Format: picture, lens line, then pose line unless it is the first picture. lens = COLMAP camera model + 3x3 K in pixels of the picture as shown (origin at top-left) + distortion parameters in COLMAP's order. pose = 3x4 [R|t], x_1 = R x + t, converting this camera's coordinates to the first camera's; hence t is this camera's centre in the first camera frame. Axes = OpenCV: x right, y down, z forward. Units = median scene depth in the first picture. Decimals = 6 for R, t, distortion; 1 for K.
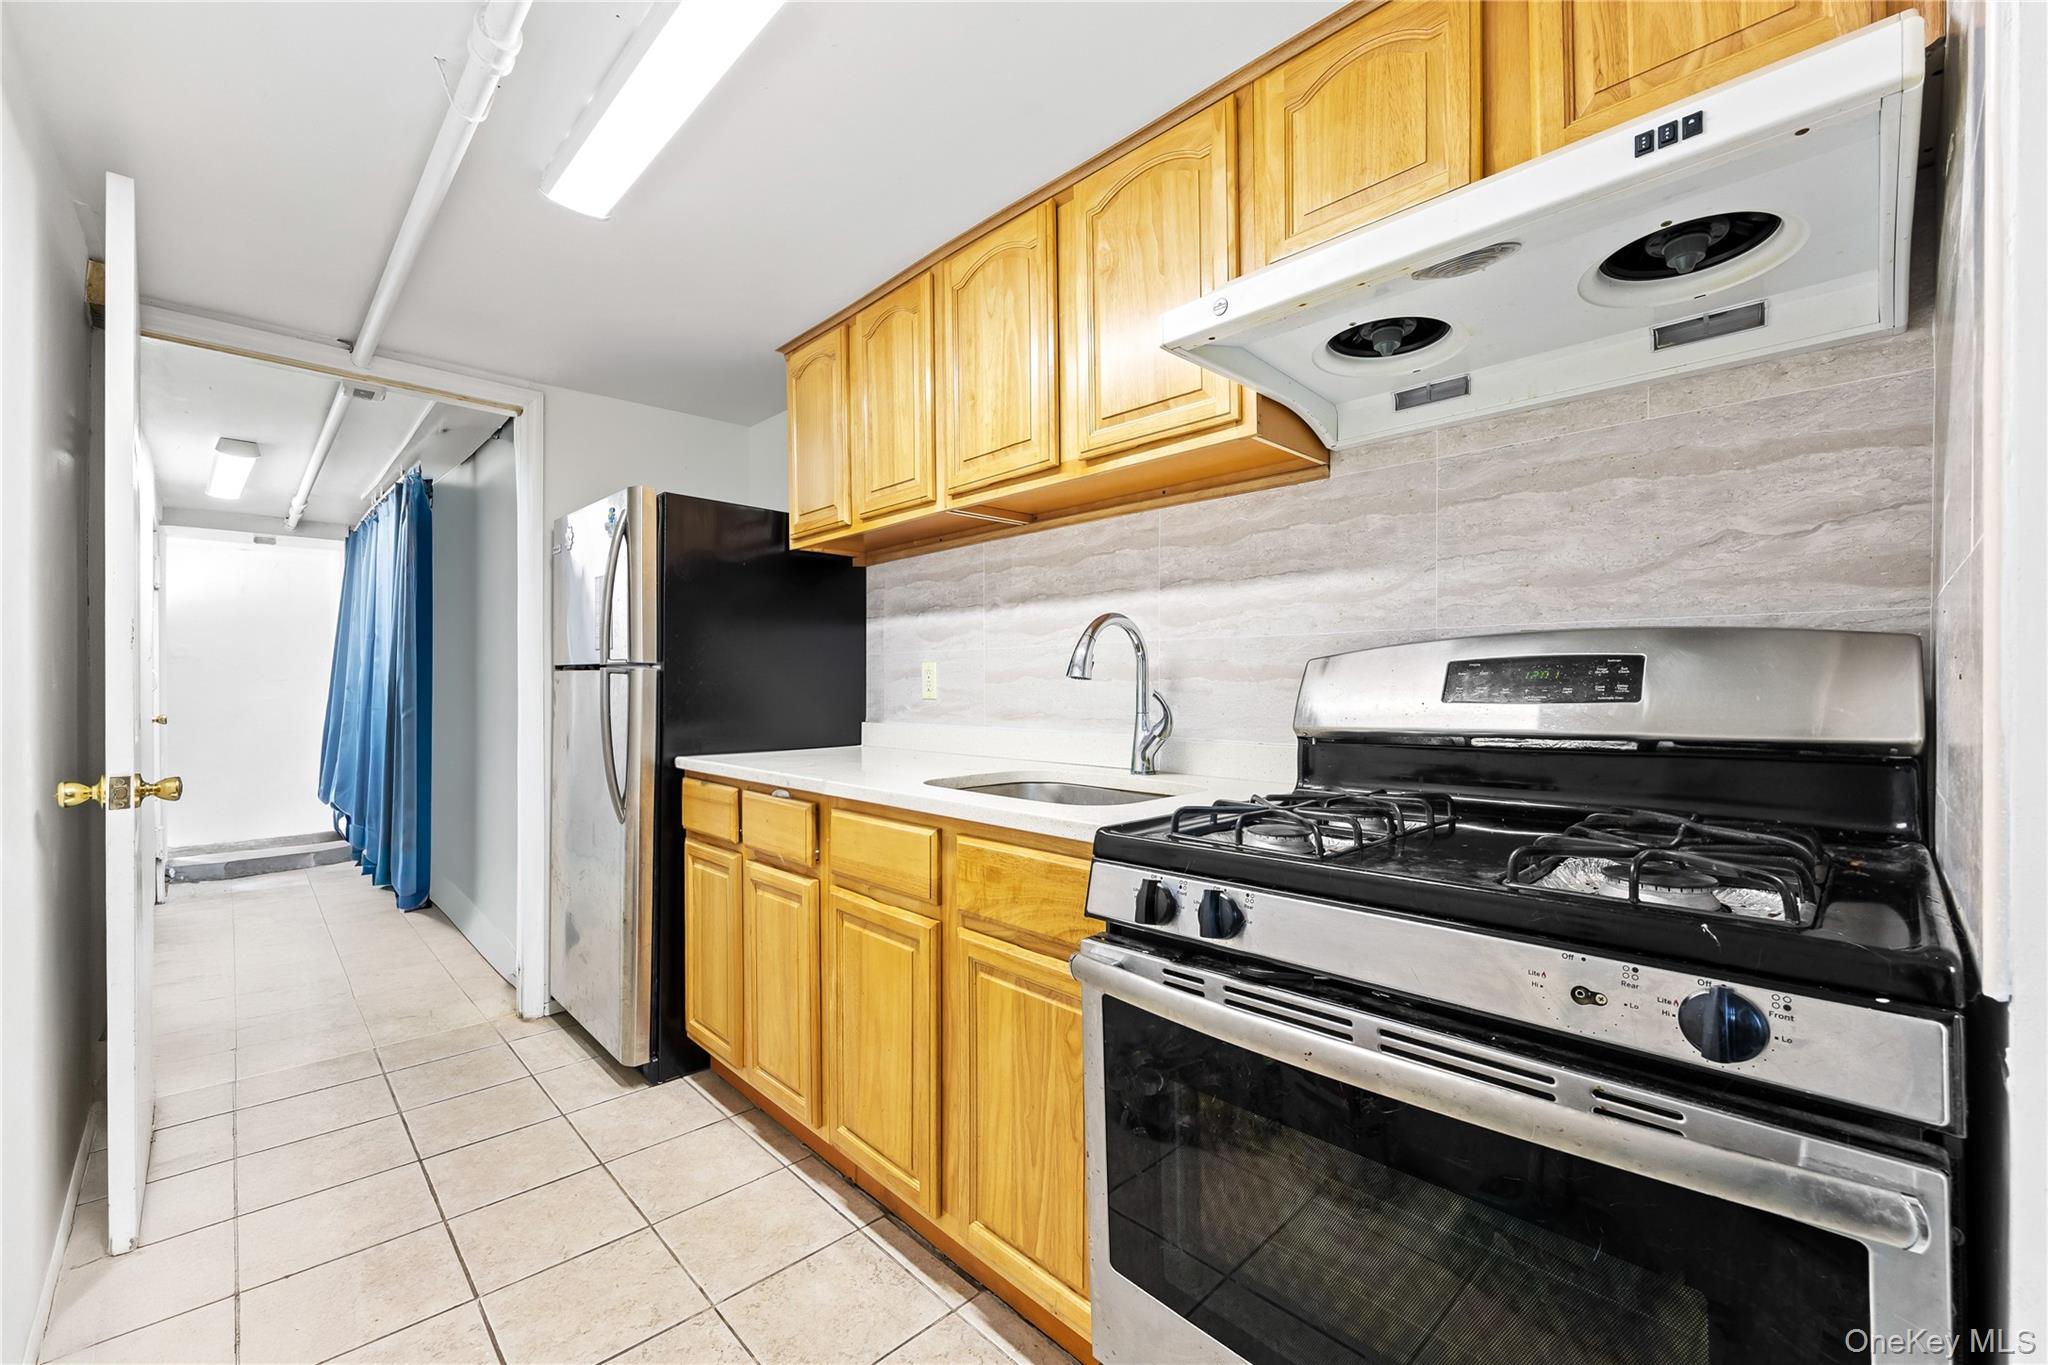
lens RADIAL K [[831.2, 0, 1021.6], [0, 831.2, 682.6], [0, 0, 1]] dist [0.000786, 0.000205]
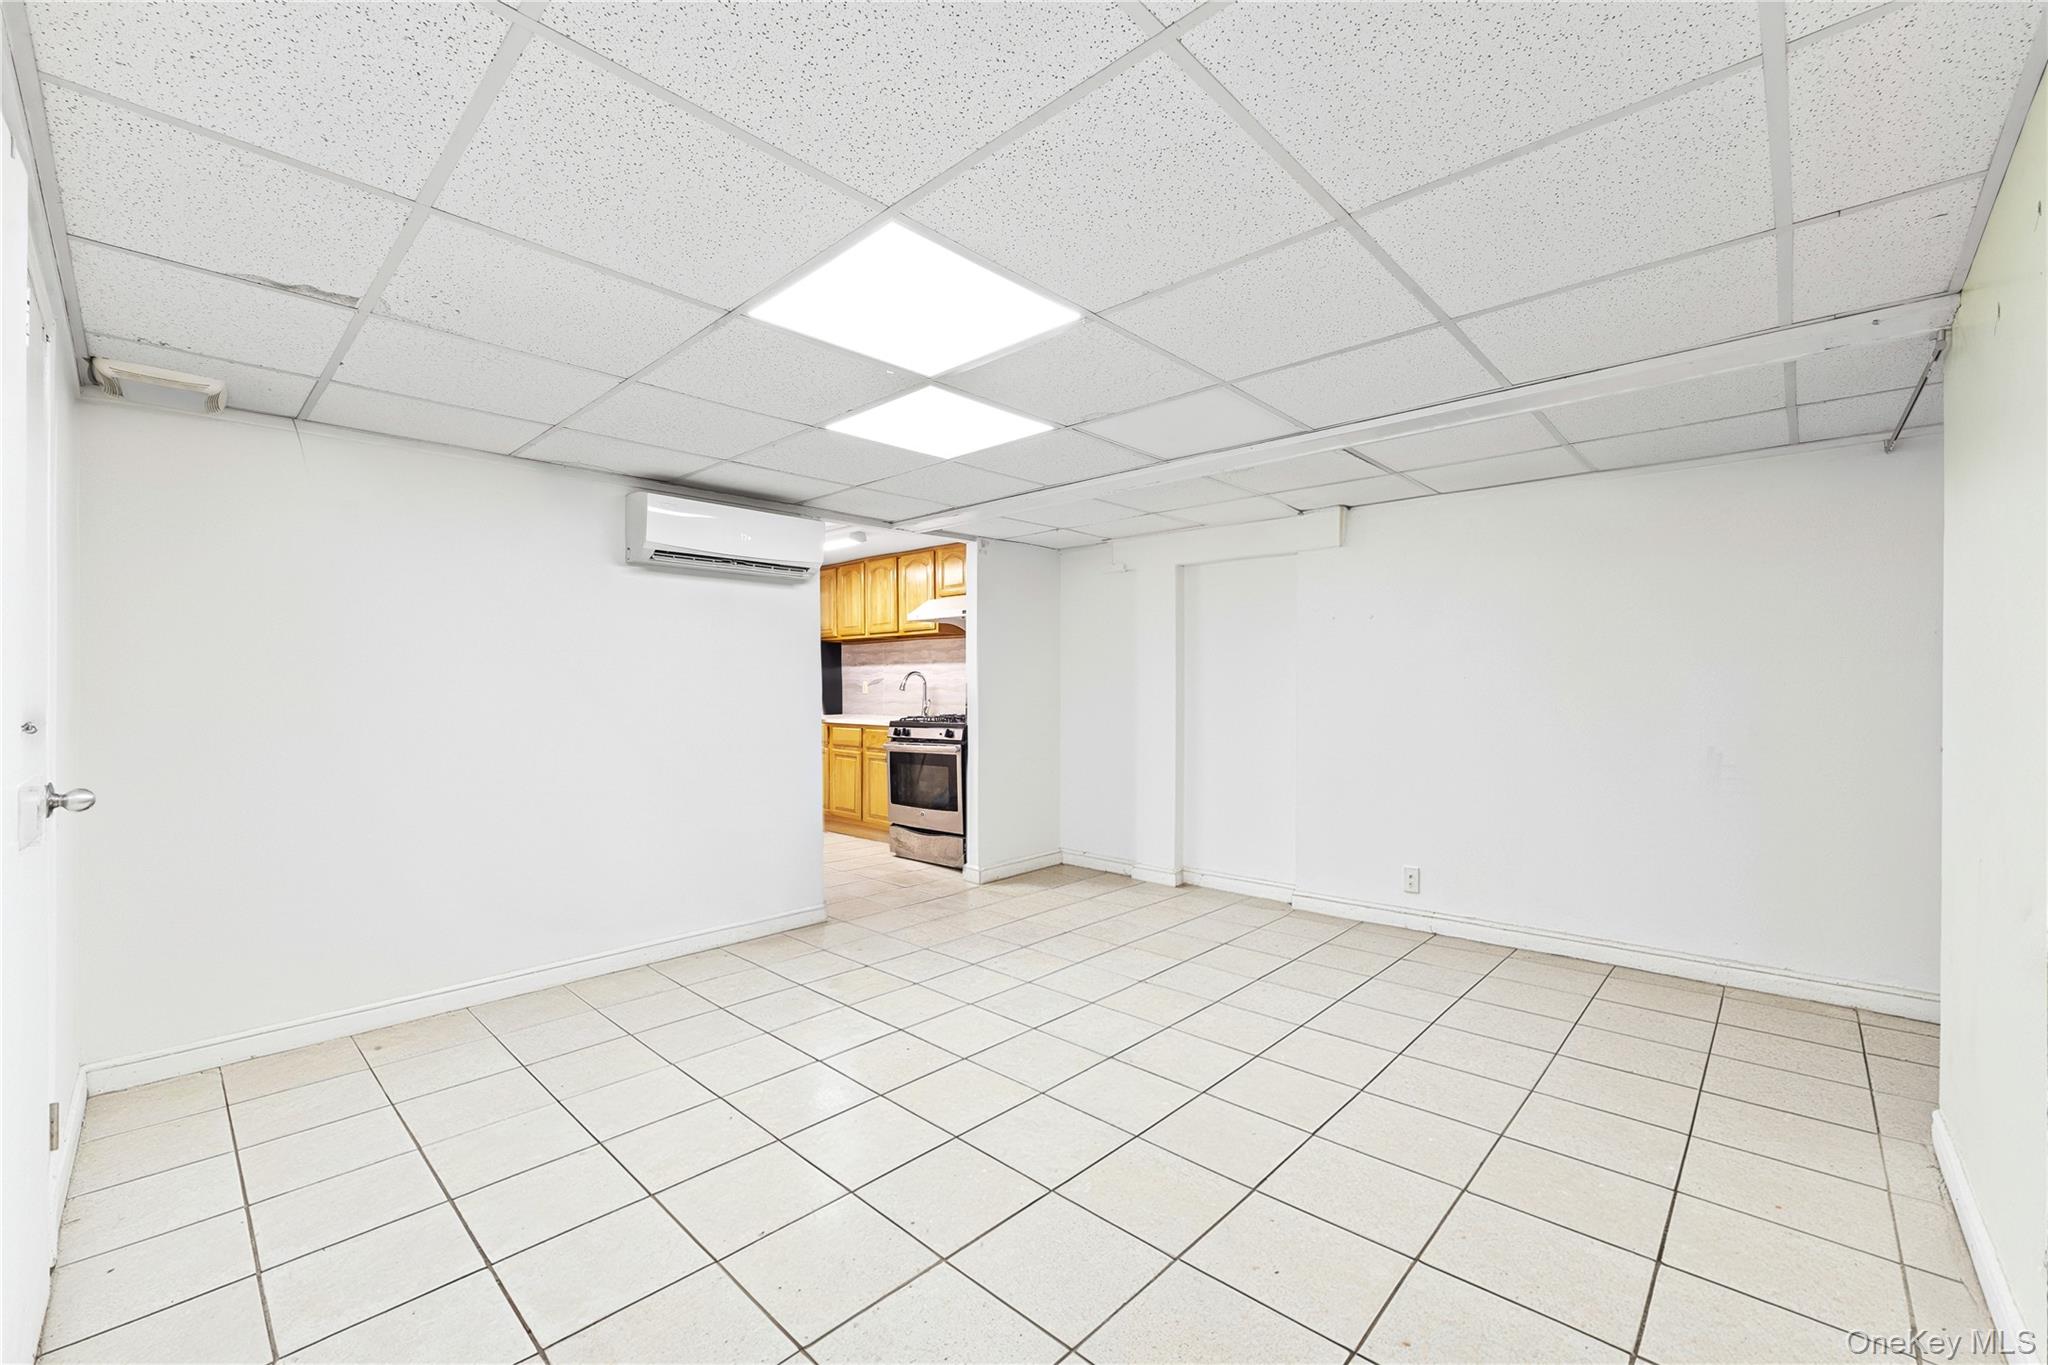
lens RADIAL K [[831.2, 0, 1026.8], [0, 831.2, 686.6], [0, 0, 1]] dist [0.000786, 0.000205]
pose [[0.998826, 0.006804, 0.047971, 0.471614], [-0.006952, 0.999972, 0.002921, -0.037499], [-0.047950, -0.003251, 0.998844, -2.860772]]
